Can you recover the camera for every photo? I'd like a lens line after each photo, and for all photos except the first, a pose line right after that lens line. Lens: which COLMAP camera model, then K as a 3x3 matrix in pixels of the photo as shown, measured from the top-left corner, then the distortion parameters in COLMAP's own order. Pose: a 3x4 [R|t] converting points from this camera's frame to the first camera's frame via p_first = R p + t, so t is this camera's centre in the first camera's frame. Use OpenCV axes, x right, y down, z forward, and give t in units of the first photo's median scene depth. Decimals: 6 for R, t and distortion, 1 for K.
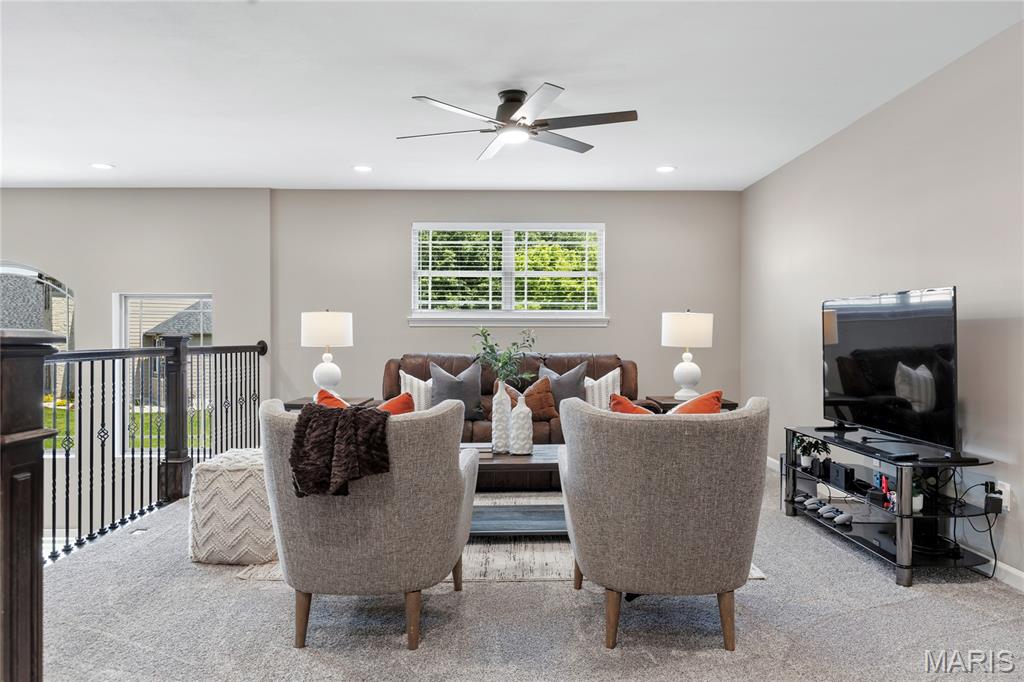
lens RADIAL K [[703.9, 0, 512.8], [0, 703.9, 346.0], [0, 0, 1]] dist [-0.003860, 0.003992]
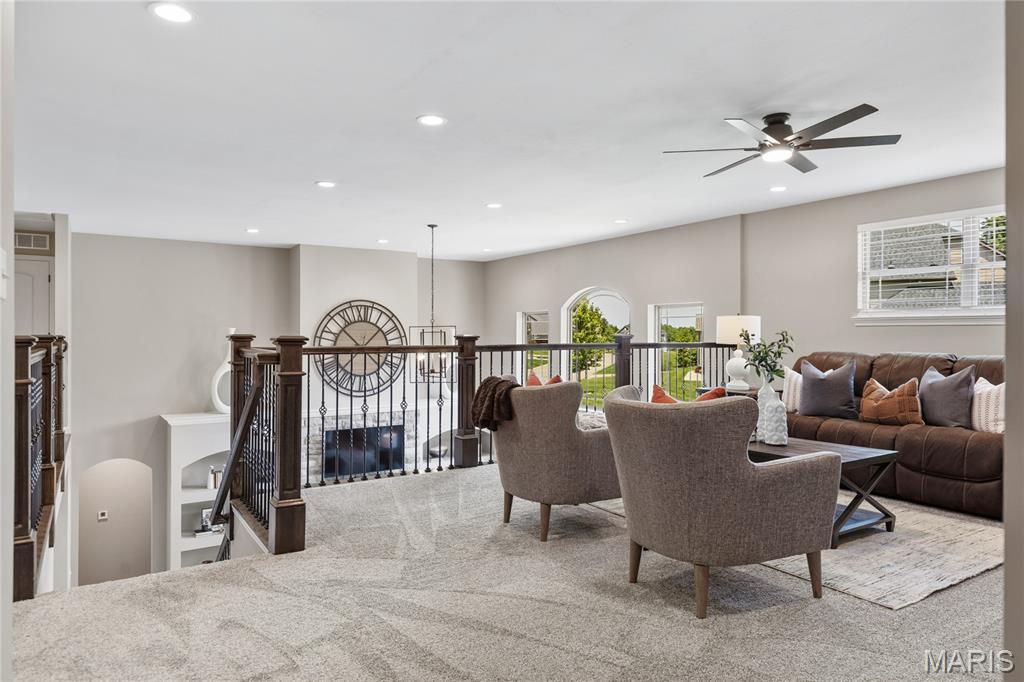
lens RADIAL K [[641.9, 0, 513.8], [0, 641.9, 330.7], [0, 0, 1]] dist [-0.003688, 0.000357]
pose [[0.532110, -0.002696, -0.846671, 0.478746], [-0.011939, 0.999872, -0.010687, -0.005949], [0.846591, 0.015796, 0.532009, 0.091779]]
